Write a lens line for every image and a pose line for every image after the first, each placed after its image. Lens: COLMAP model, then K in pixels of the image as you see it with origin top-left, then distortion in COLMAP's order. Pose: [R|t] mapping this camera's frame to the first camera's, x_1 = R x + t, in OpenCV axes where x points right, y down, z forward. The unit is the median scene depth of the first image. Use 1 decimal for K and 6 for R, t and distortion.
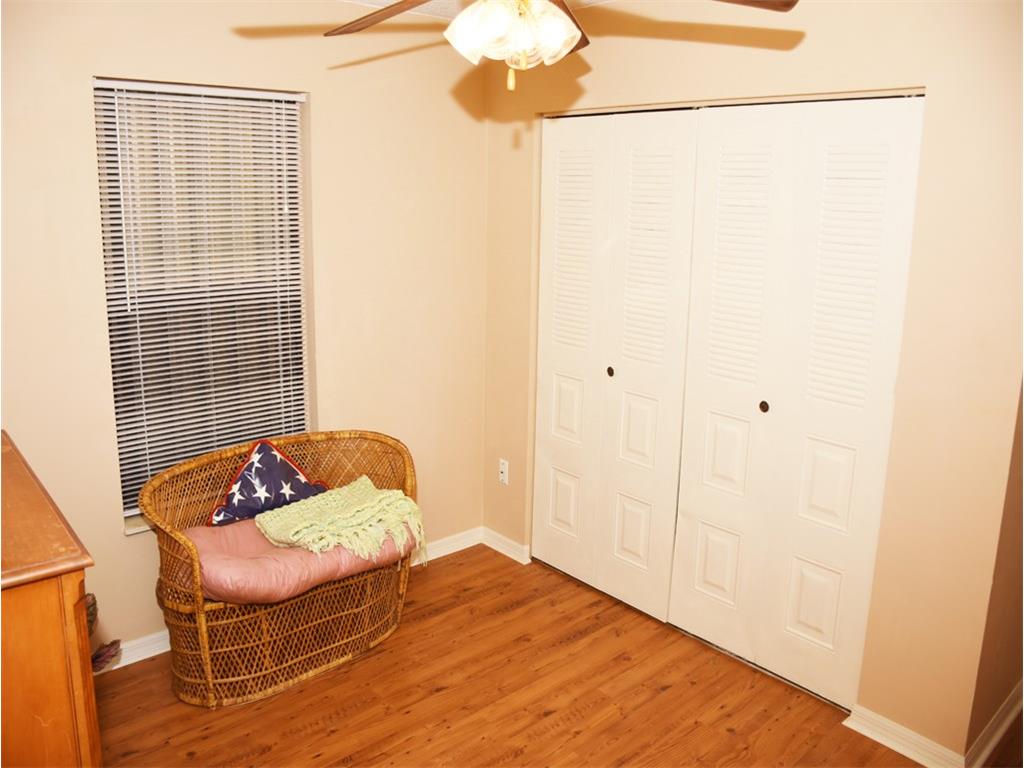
lens RADIAL K [[802.7, 0, 512.0], [0, 802.7, 384.0], [0, 0, 1]] dist [-0.142790, 0.109605]
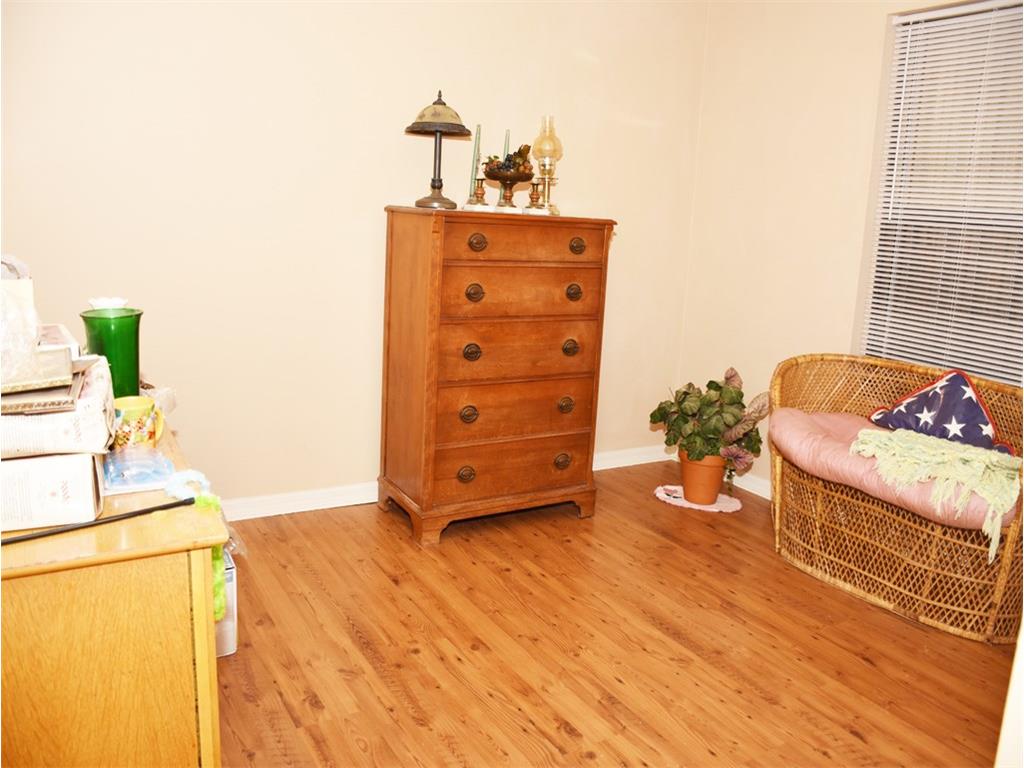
lens RADIAL K [[802.7, 0, 512.0], [0, 802.7, 384.0], [0, 0, 1]] dist [-0.142790, 0.109605]
pose [[-0.164355, 0.190654, -0.967801, 0.707770], [-0.284989, 0.930123, 0.231630, 0.023503], [0.944335, 0.313882, -0.098536, 0.605692]]
